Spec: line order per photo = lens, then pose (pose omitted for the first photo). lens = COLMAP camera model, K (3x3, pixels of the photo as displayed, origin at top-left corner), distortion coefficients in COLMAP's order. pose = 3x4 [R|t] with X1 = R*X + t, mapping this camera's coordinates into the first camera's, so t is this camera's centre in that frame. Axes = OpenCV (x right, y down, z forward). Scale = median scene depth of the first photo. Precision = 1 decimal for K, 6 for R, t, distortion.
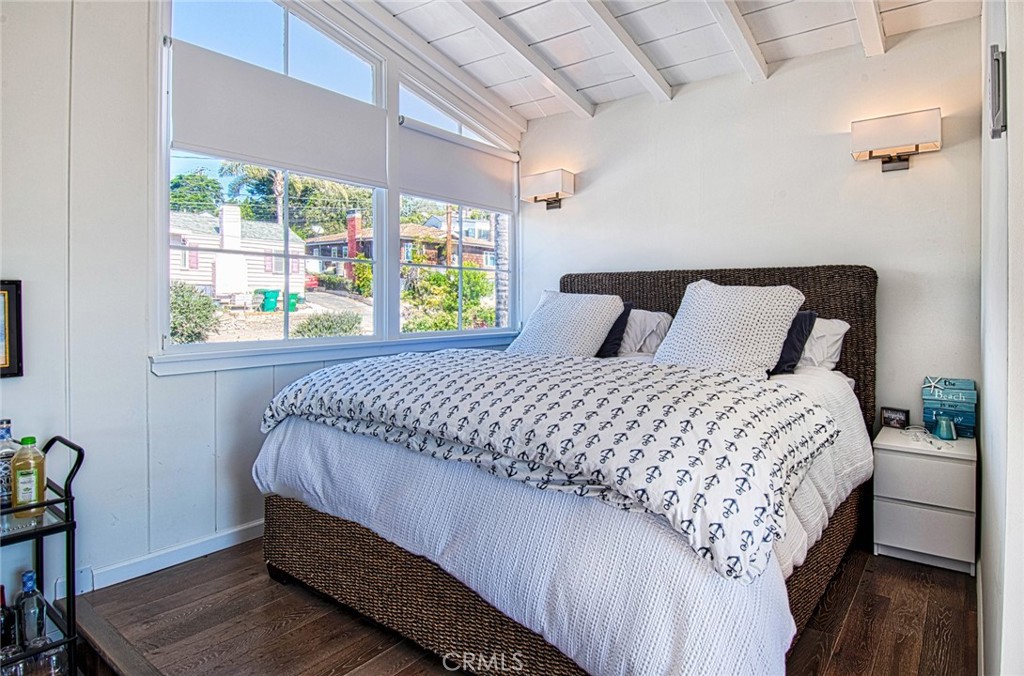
lens RADIAL K [[572.0, 0, 551.8], [0, 572.0, 302.0], [0, 0, 1]] dist [0.046319, -0.001284]
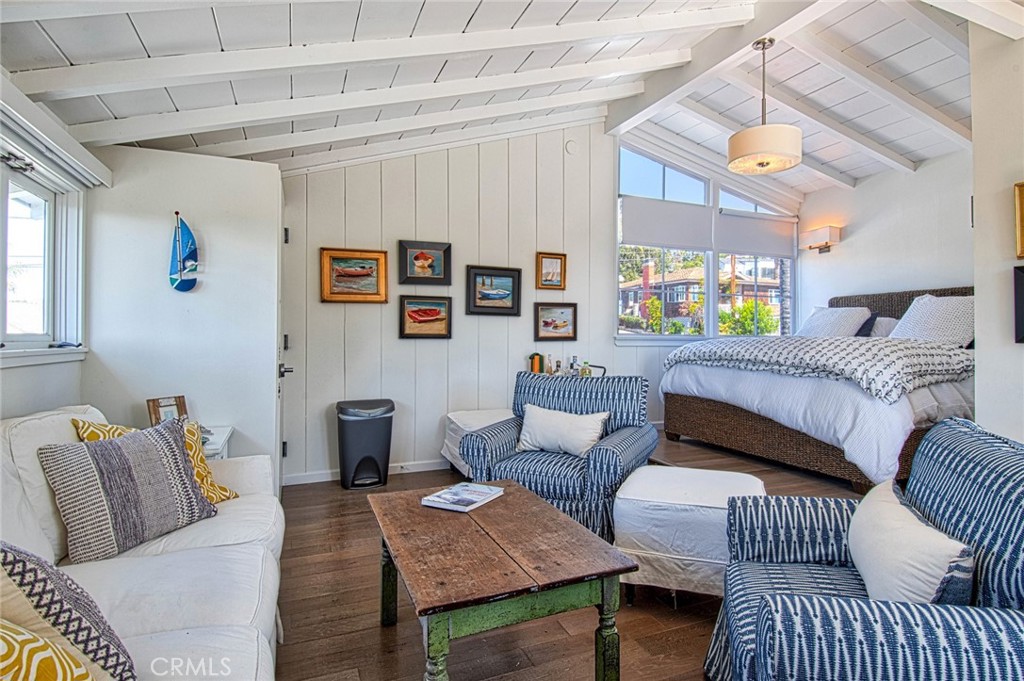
lens RADIAL K [[566.9, 0, 512.3], [0, 566.9, 342.8], [0, 0, 1]] dist [-0.005096, -0.013377]
pose [[0.856895, -0.000883, -0.515490, 0.068399], [-0.001452, 0.999990, -0.004127, 0.077559], [0.515489, 0.004285, 0.856886, -0.680207]]
